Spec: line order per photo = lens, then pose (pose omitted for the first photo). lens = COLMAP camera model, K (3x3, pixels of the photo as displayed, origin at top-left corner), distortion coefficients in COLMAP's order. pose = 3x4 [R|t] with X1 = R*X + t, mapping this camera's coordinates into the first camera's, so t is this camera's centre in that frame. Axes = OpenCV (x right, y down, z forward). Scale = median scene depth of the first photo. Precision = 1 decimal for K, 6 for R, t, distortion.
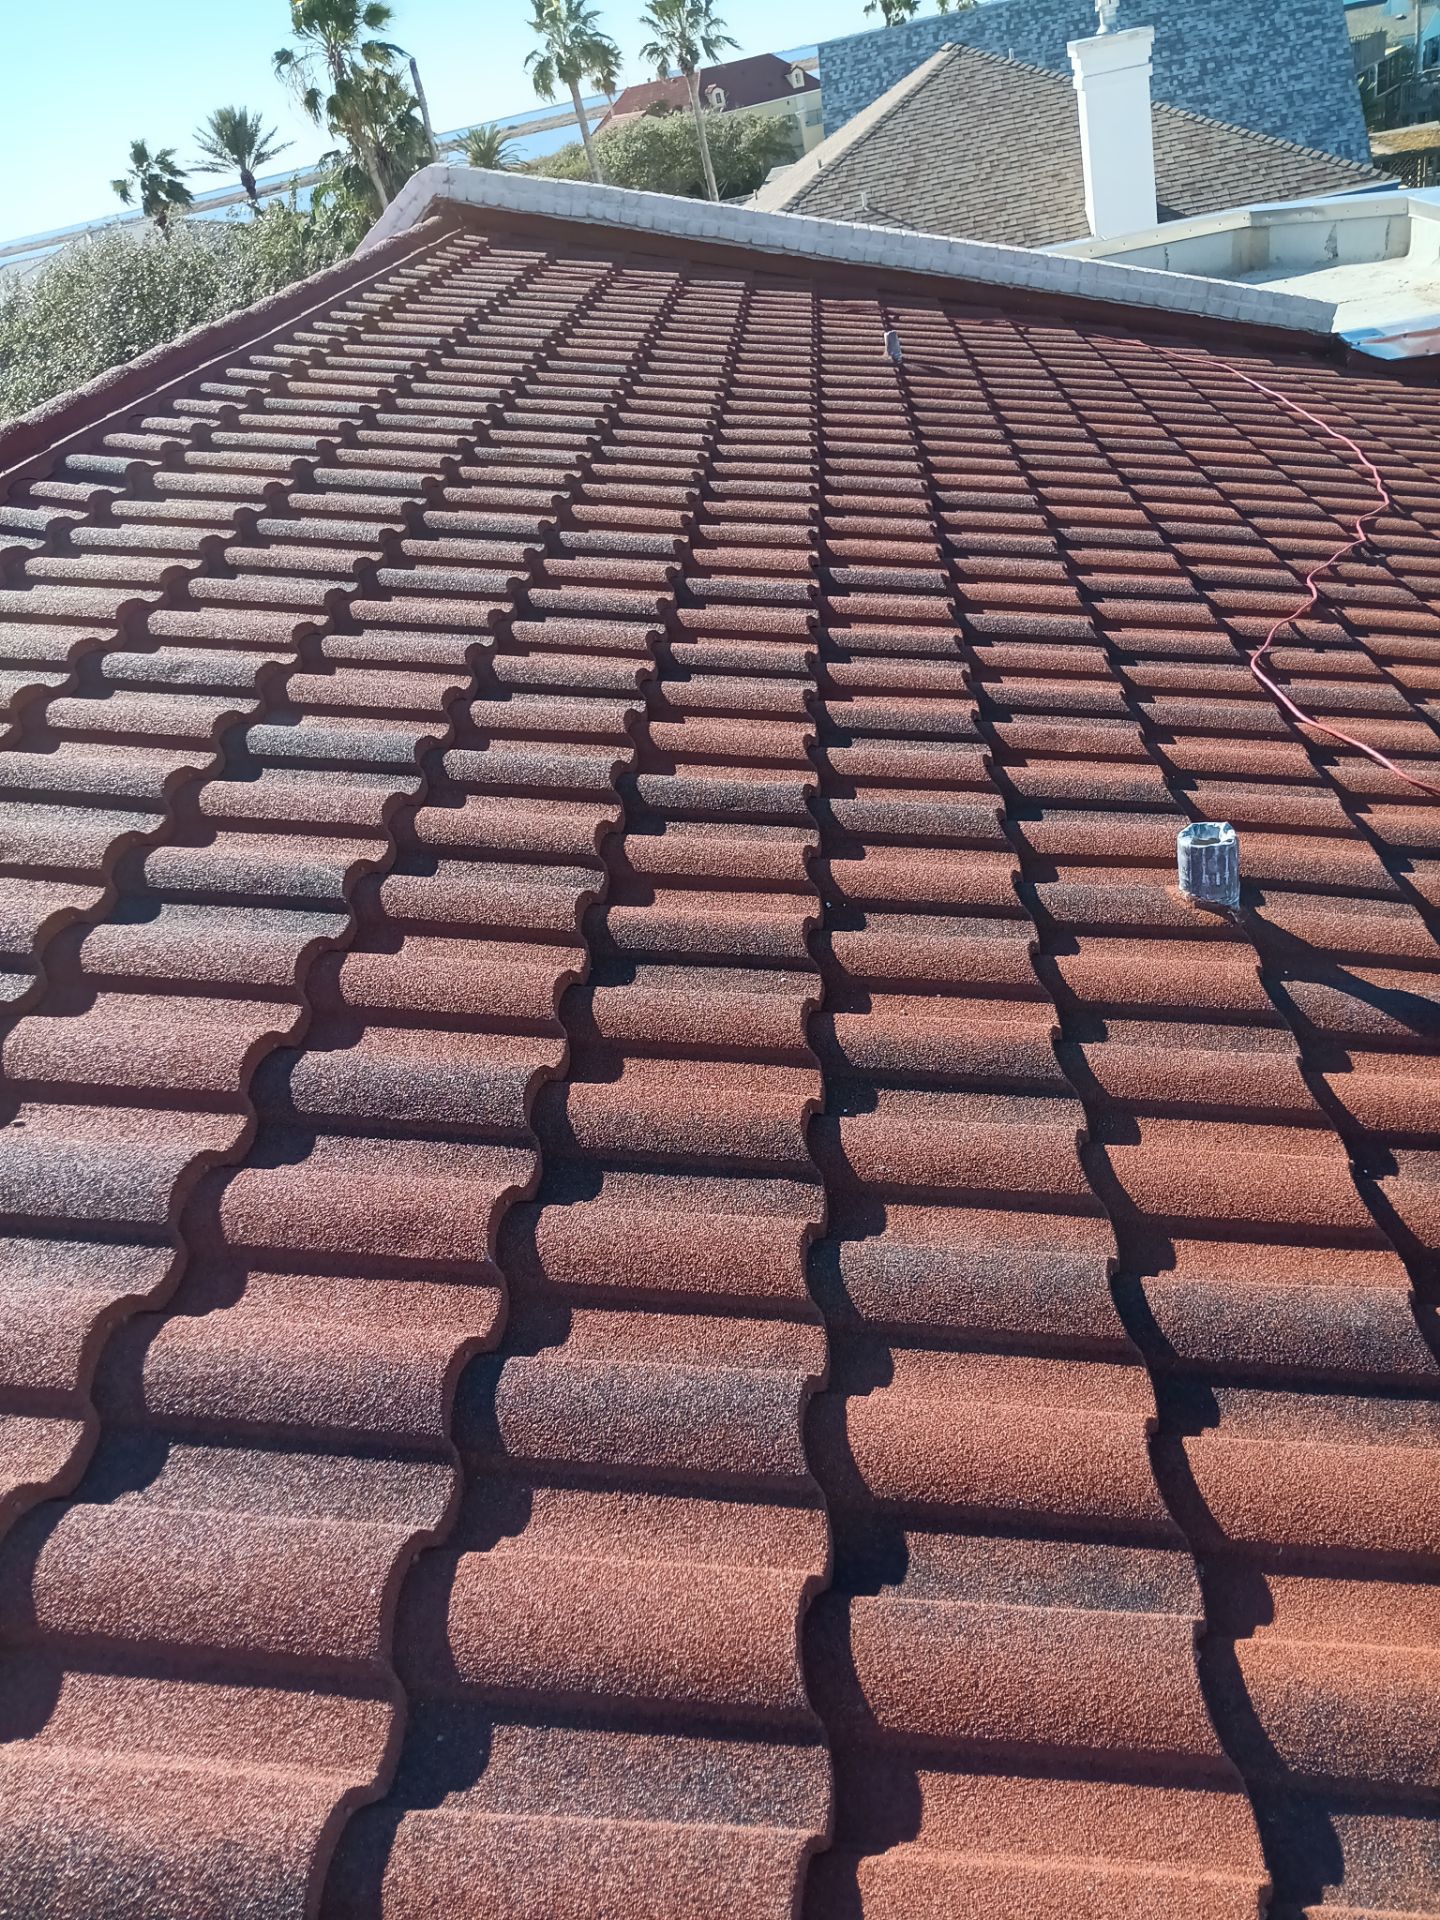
lens RADIAL K [[1462.9, 0, 718.8], [0, 1462.9, 976.4], [0, 0, 1]] dist [0.049095, -0.106503]
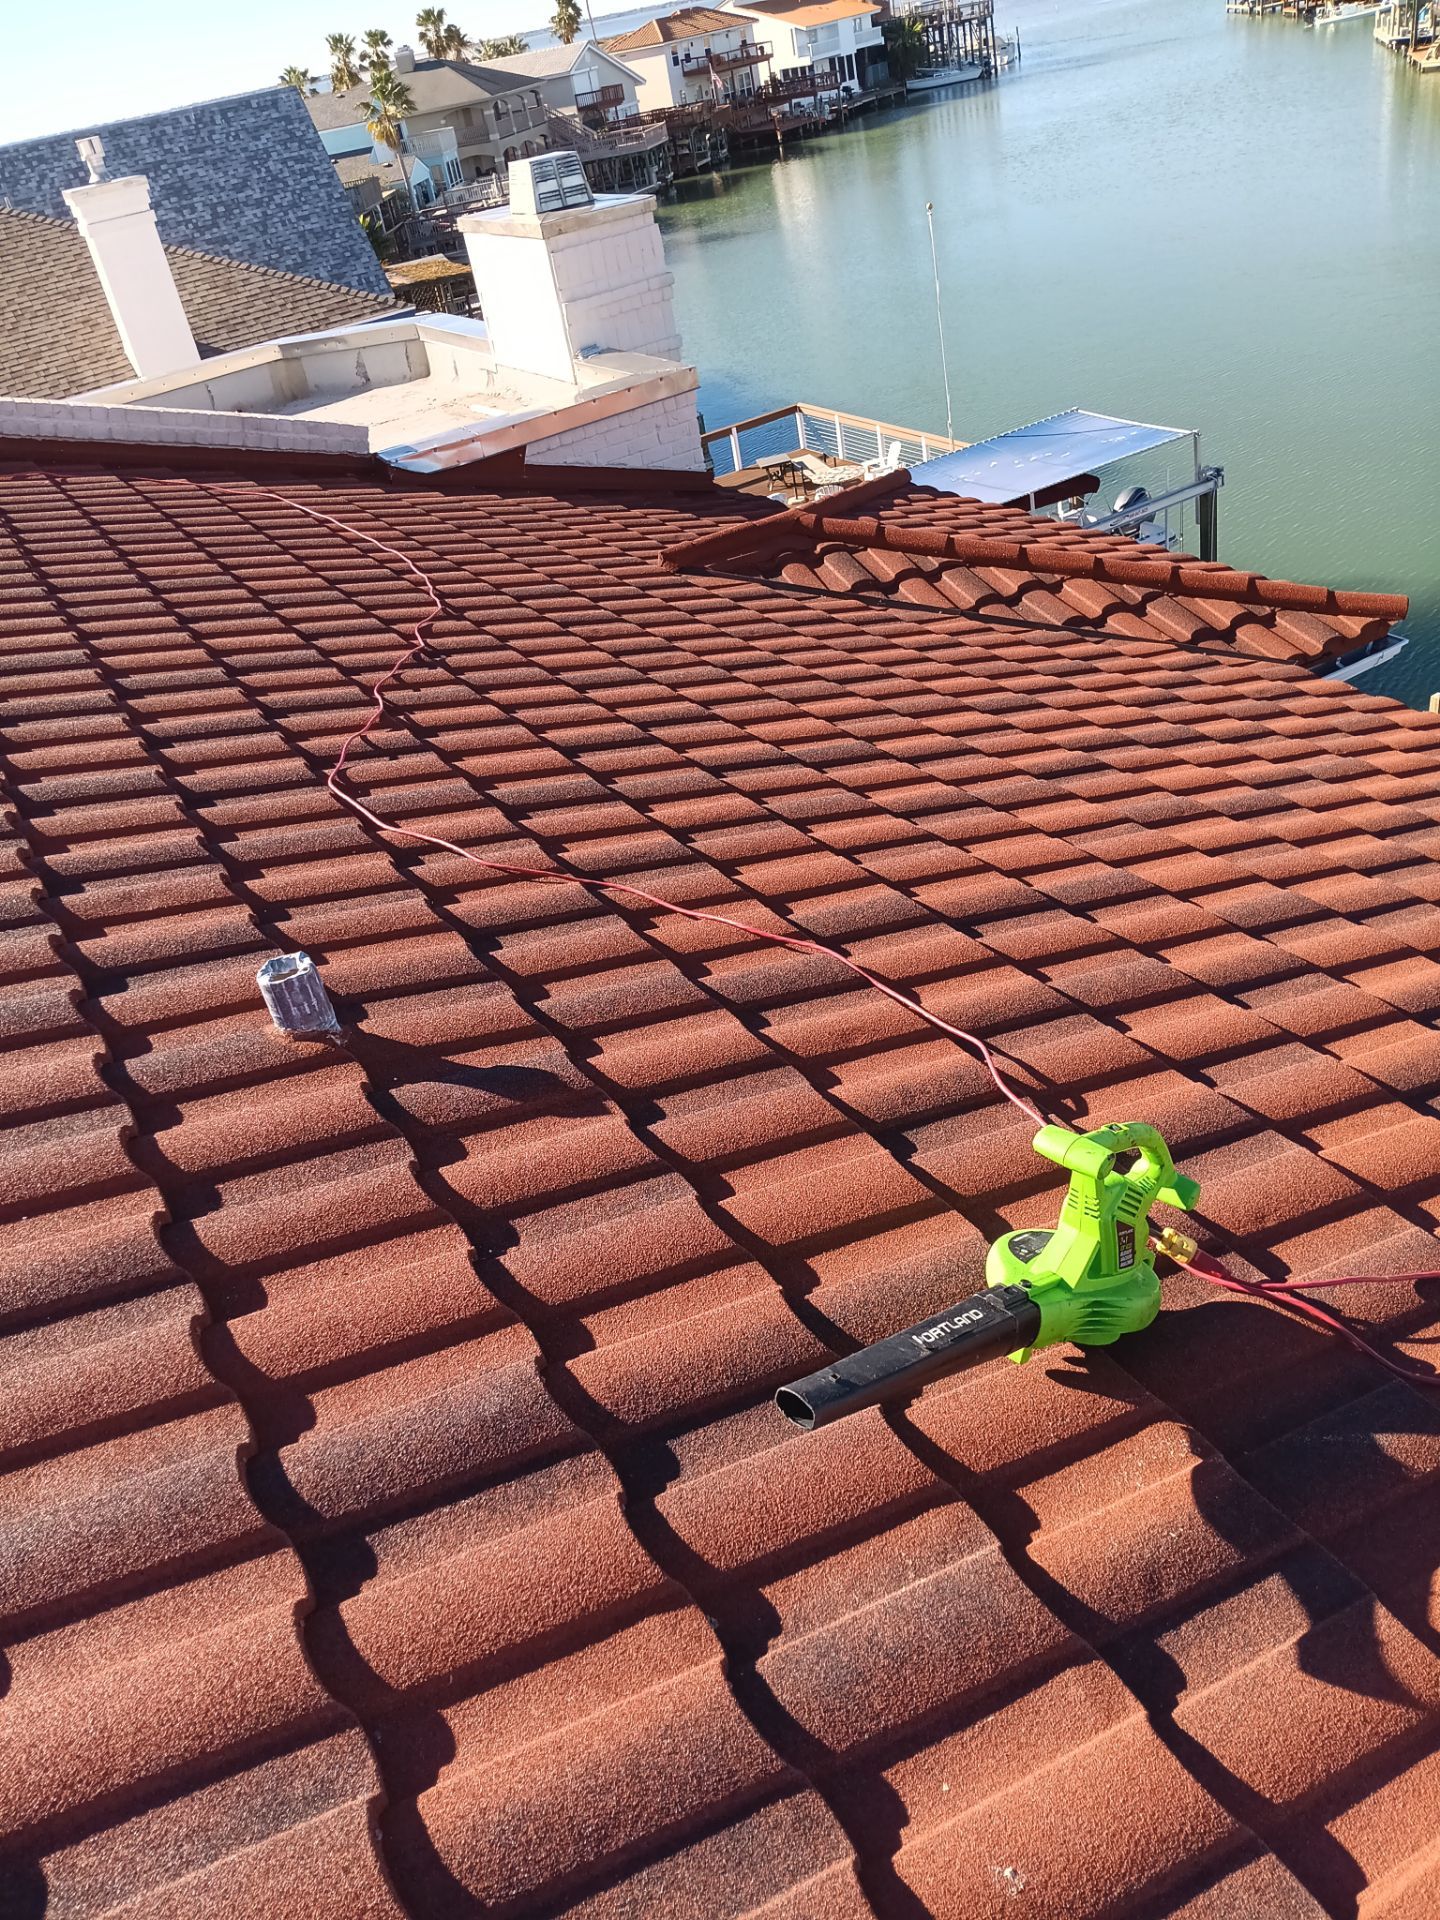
lens RADIAL K [[1462.9, 0, 731.8], [0, 1462.9, 967.4], [0, 0, 1]] dist [0.049095, -0.106503]
pose [[0.842943, -0.249678, 0.476558, 0.098649], [0.286496, 0.958070, -0.004807, -0.004556], [-0.455376, 0.140584, 0.879130, -0.012682]]
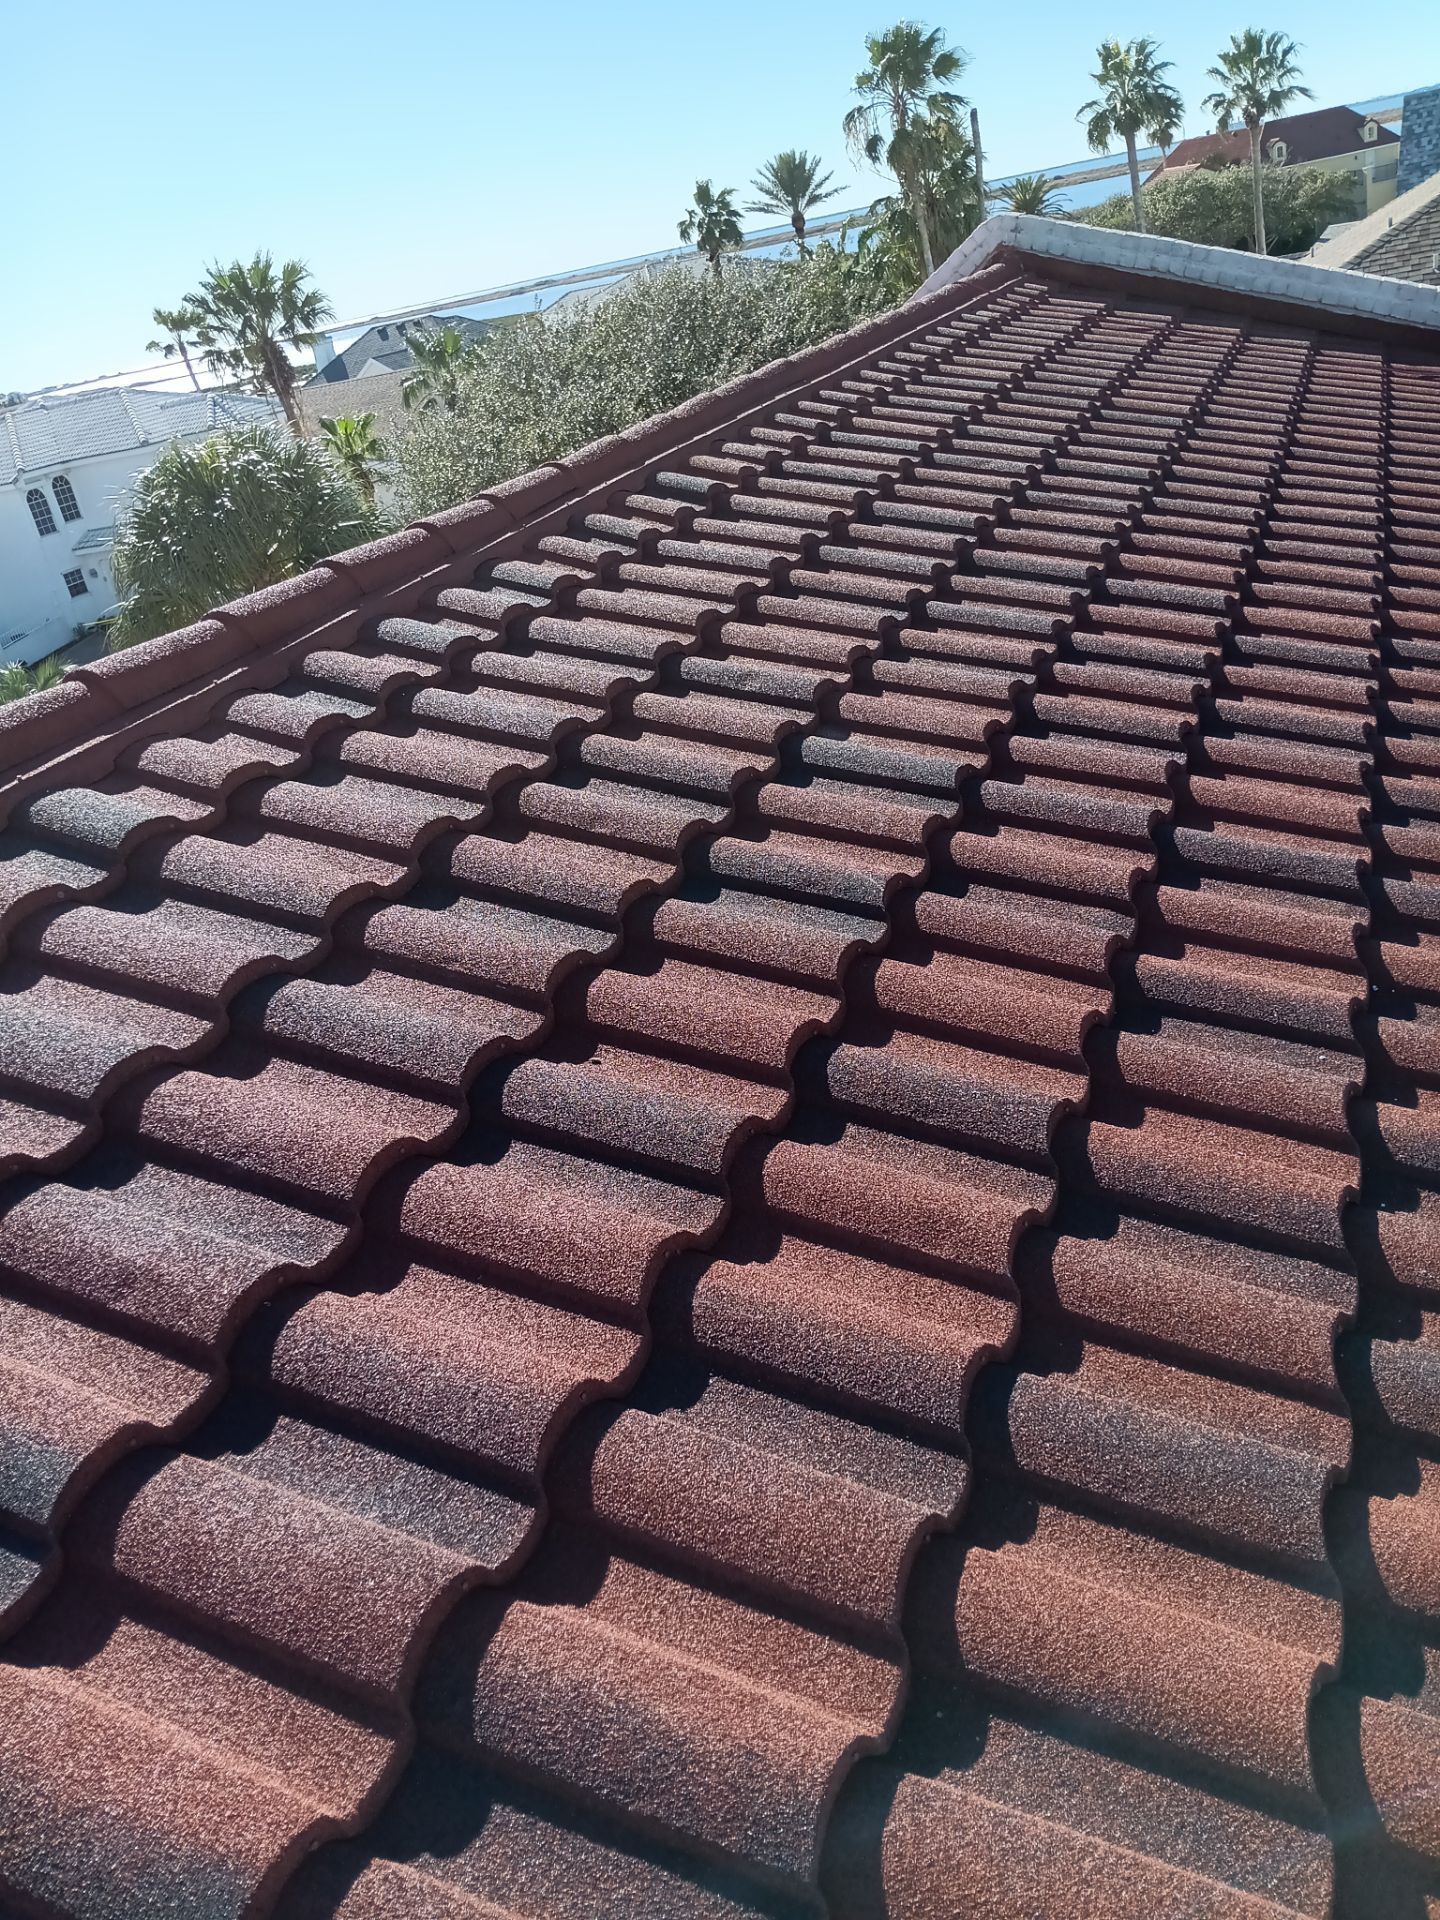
lens RADIAL K [[1462.9, 0, 708.4], [0, 1462.9, 961.9], [0, 0, 1]] dist [0.049095, -0.106503]
pose [[0.947022, 0.157122, -0.280111, -0.061469], [-0.166168, 0.986059, -0.008686, 0.012854], [0.274841, 0.054772, 0.959928, -0.033875]]
